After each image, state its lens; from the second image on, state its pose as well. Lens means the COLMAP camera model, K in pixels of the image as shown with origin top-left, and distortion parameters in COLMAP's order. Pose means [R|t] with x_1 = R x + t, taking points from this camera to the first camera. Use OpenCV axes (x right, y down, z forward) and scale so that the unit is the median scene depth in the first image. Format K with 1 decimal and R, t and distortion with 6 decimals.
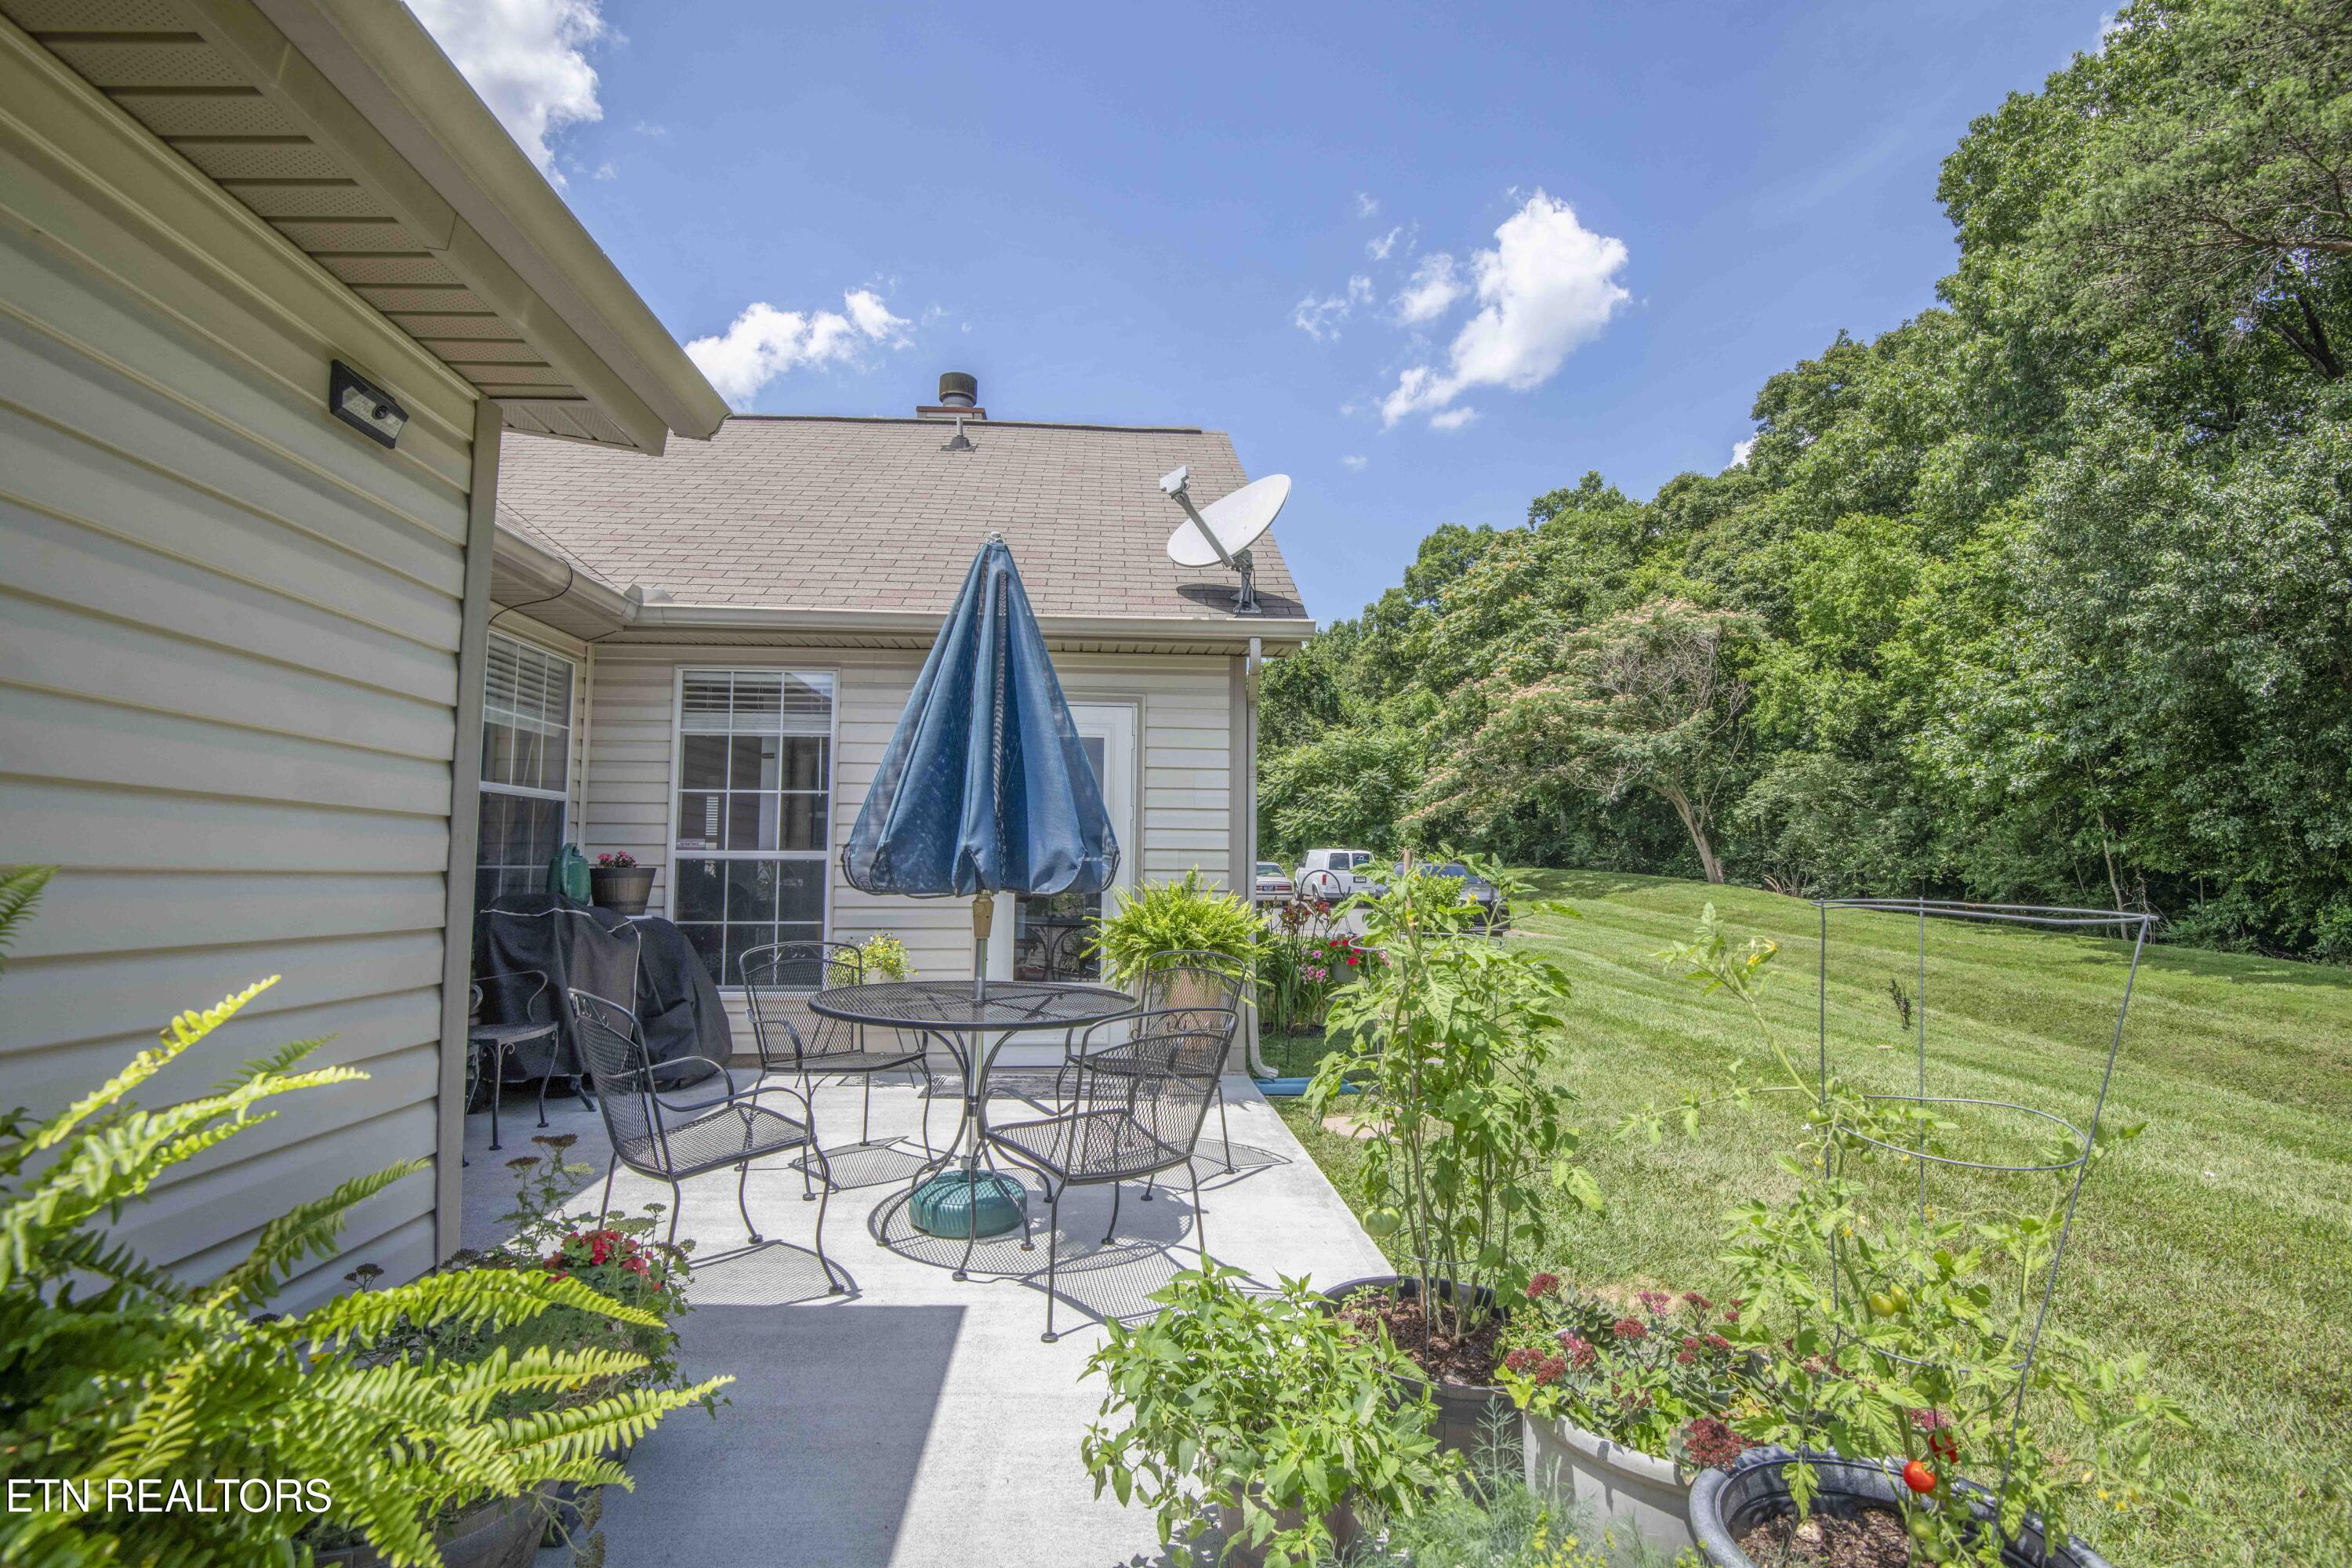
lens RADIAL K [[1088.8, 0, 1188.1], [0, 1088.8, 786.5], [0, 0, 1]] dist [-0.026702, -0.008782]
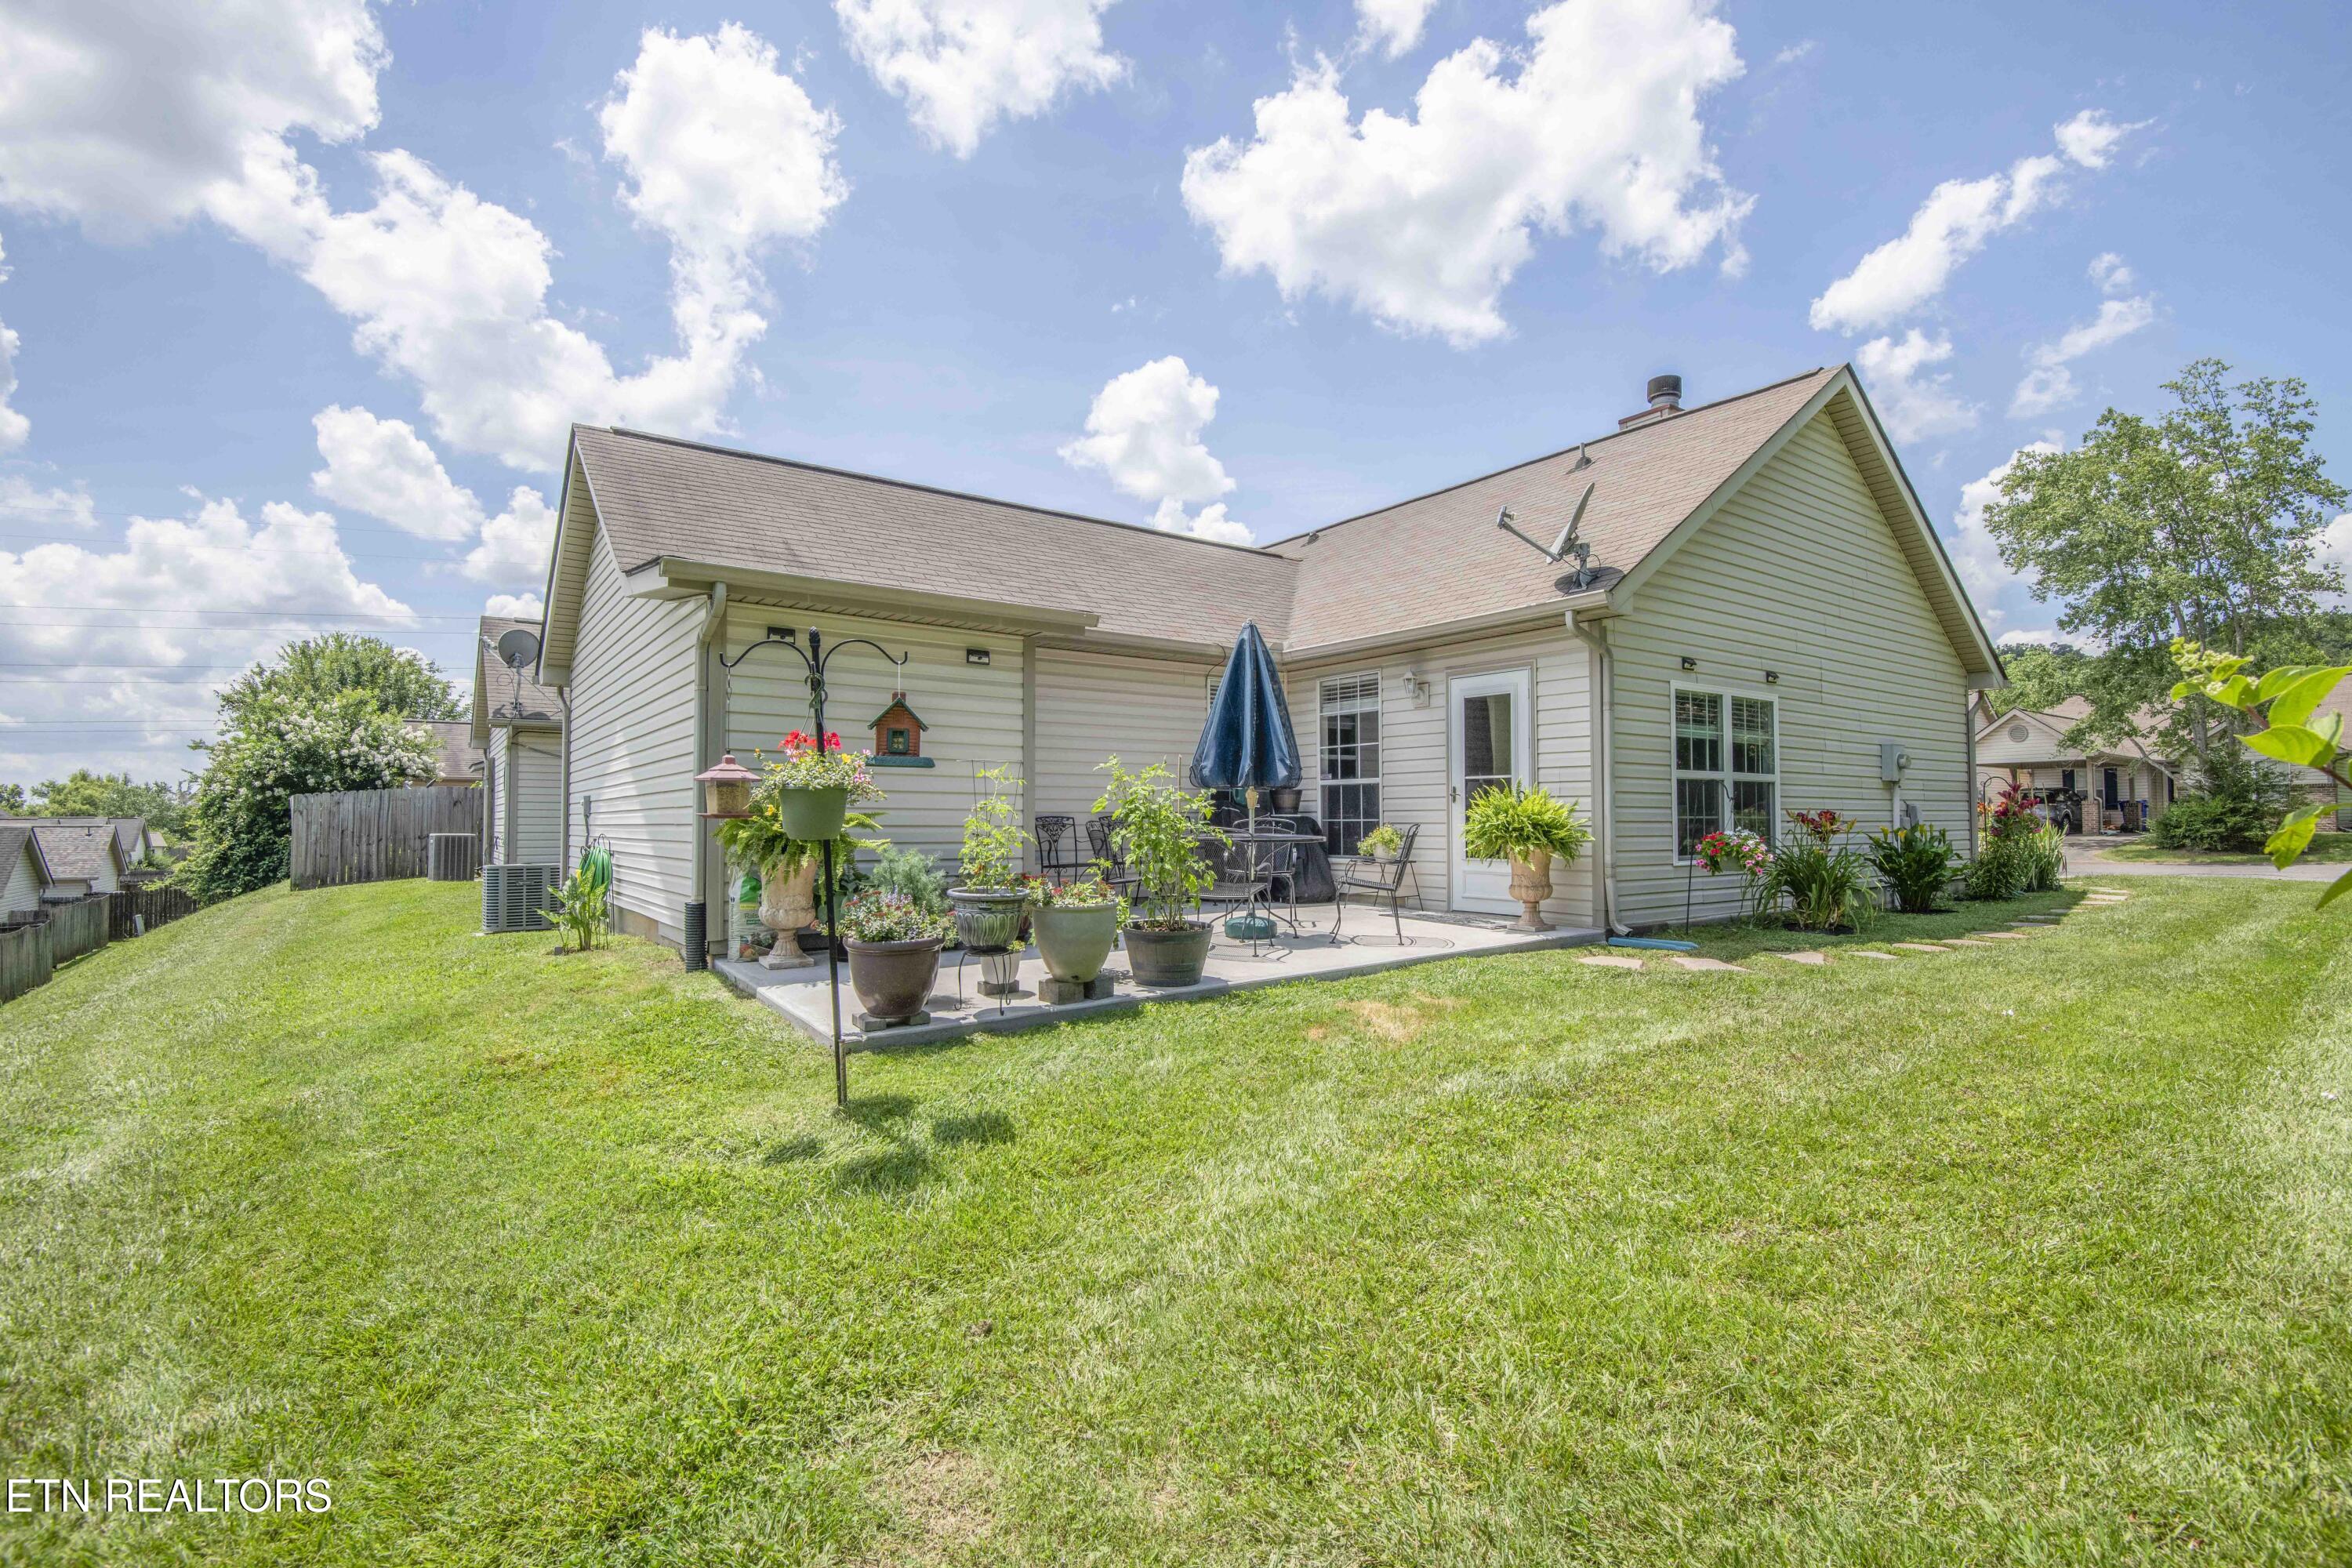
lens RADIAL K [[1088.8, 0, 1181.7], [0, 1088.8, 779.7], [0, 0, 1]] dist [-0.026702, -0.008782]
pose [[0.514923, -0.038537, -0.856370, 0.260095], [0.065760, 0.997821, -0.005361, 0.013987], [0.854710, -0.053554, 0.516335, -0.038473]]
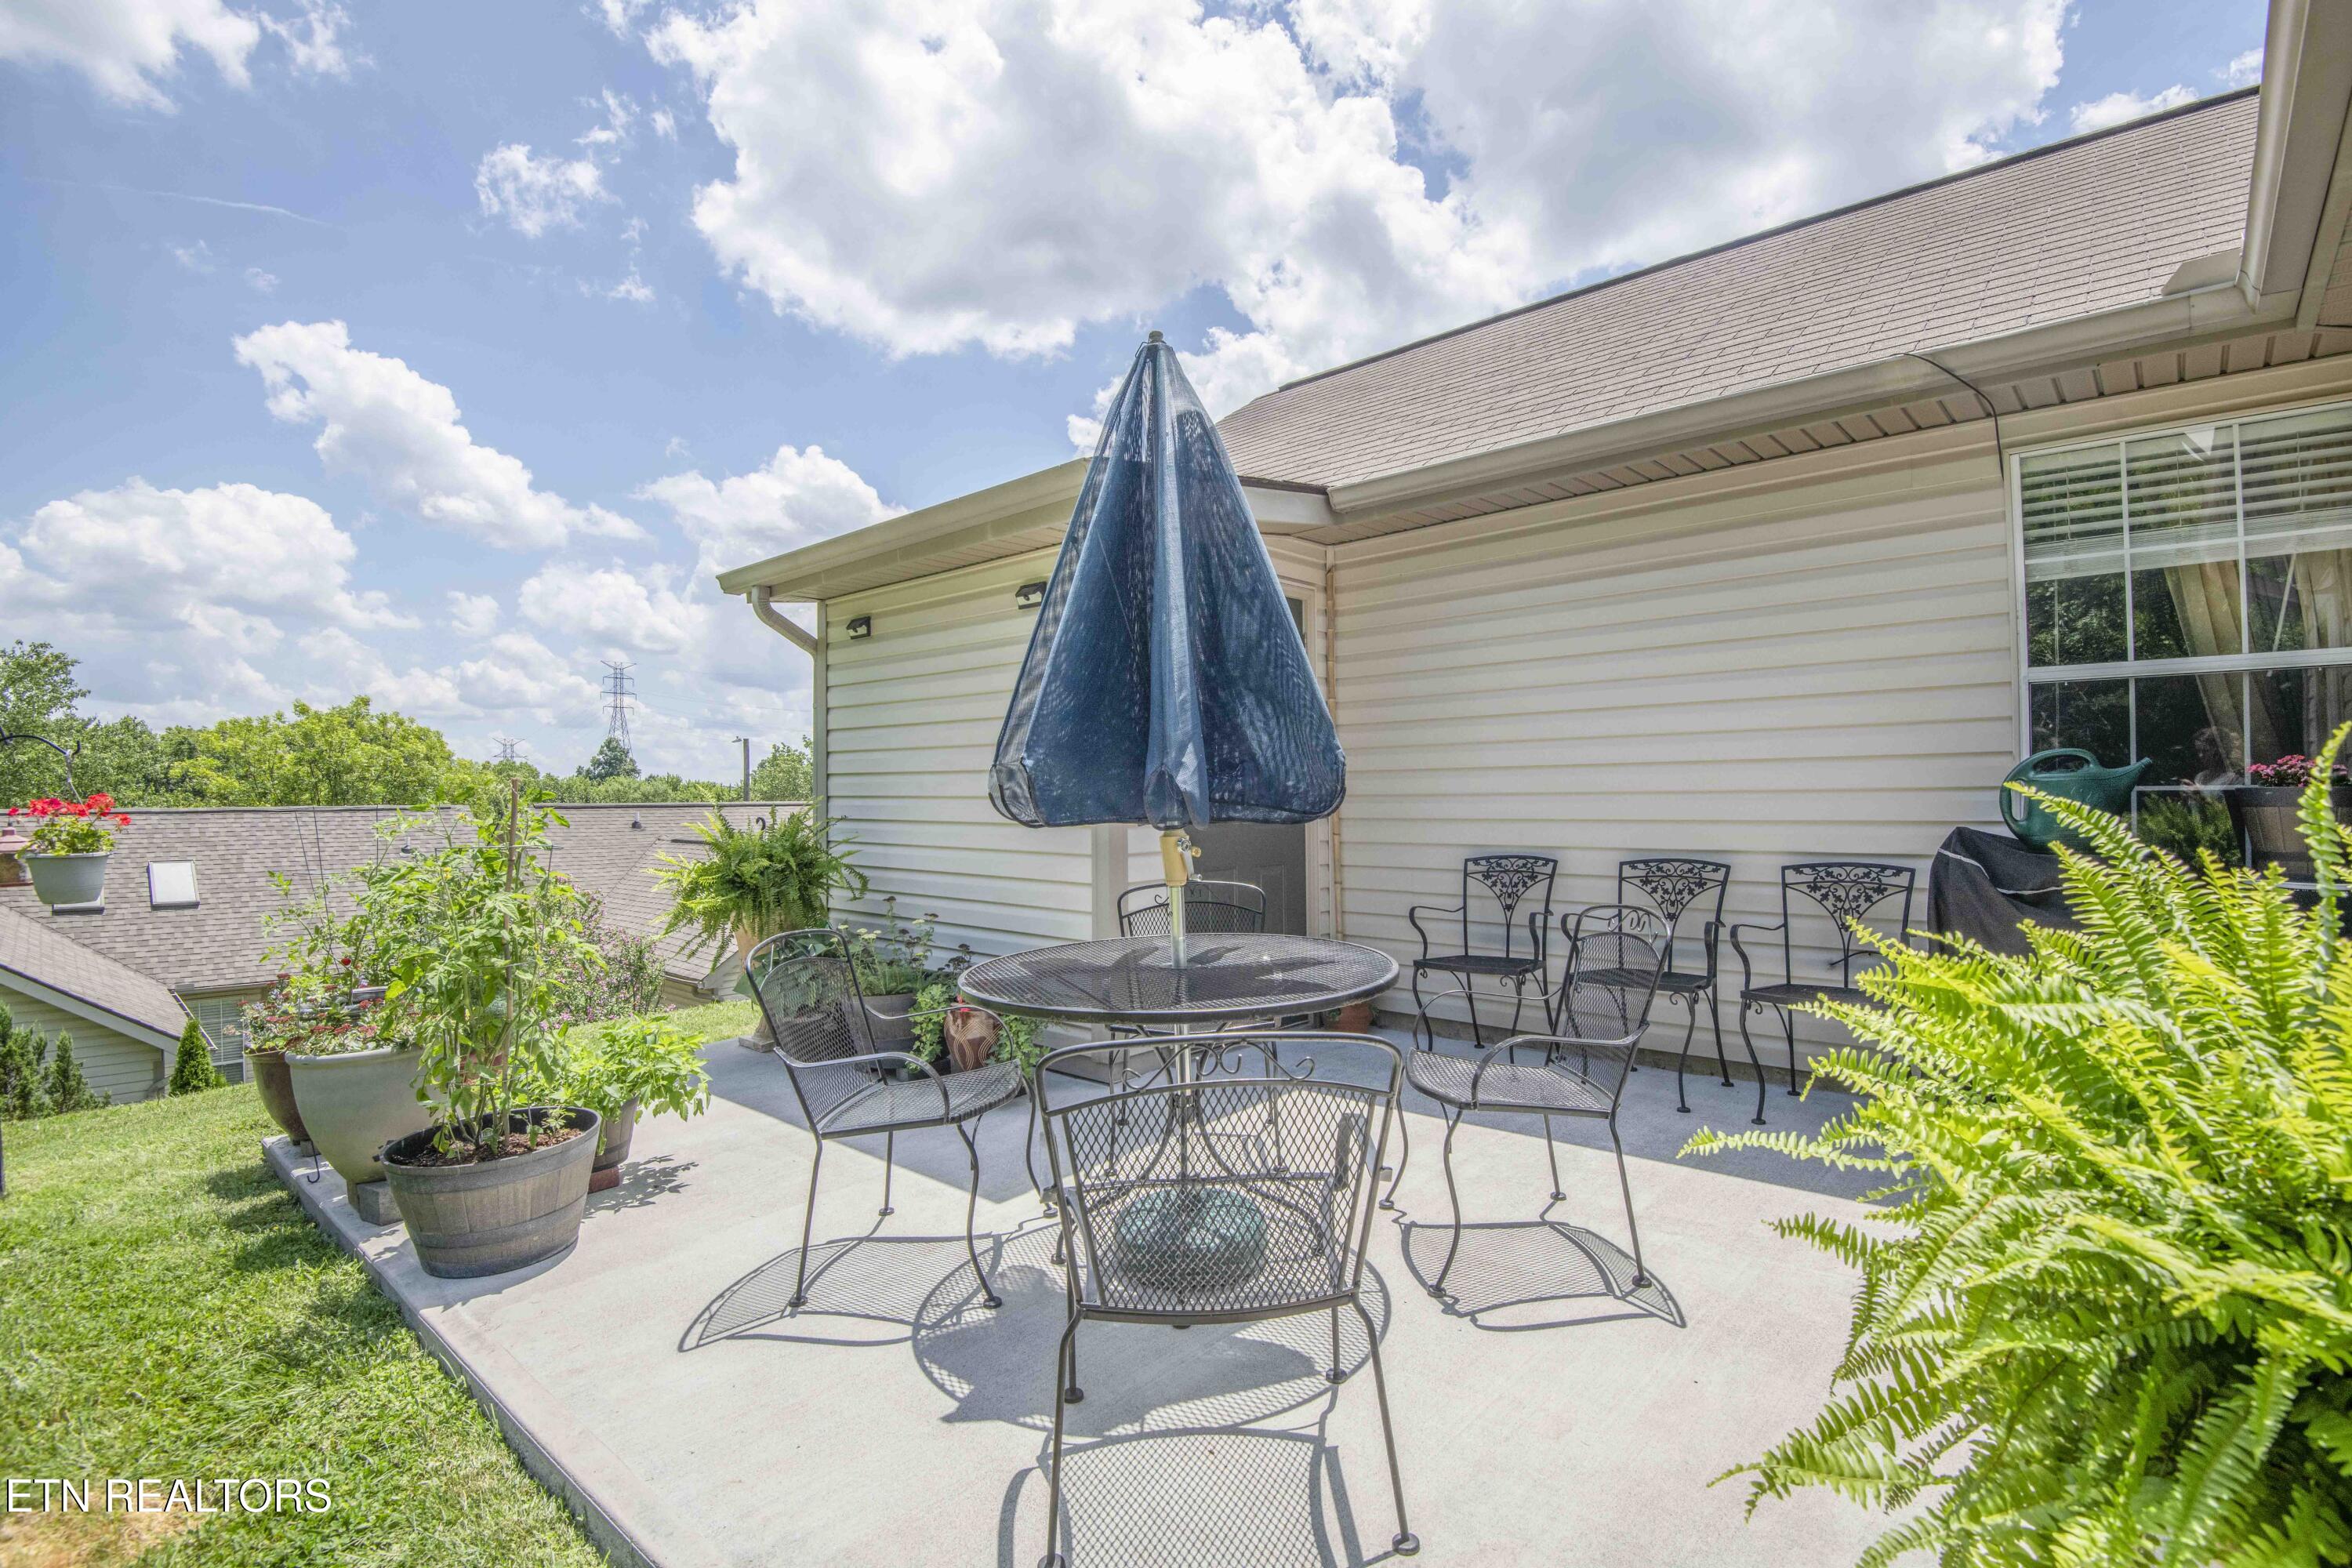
lens RADIAL K [[1088.8, 0, 1193.8], [0, 1088.8, 785.6], [0, 0, 1]] dist [-0.026702, -0.008782]
pose [[-0.729989, -0.004442, -0.683444, 0.049667], [0.055885, 0.996242, -0.066166, 0.019683], [0.681170, -0.086494, -0.726998, 0.251393]]
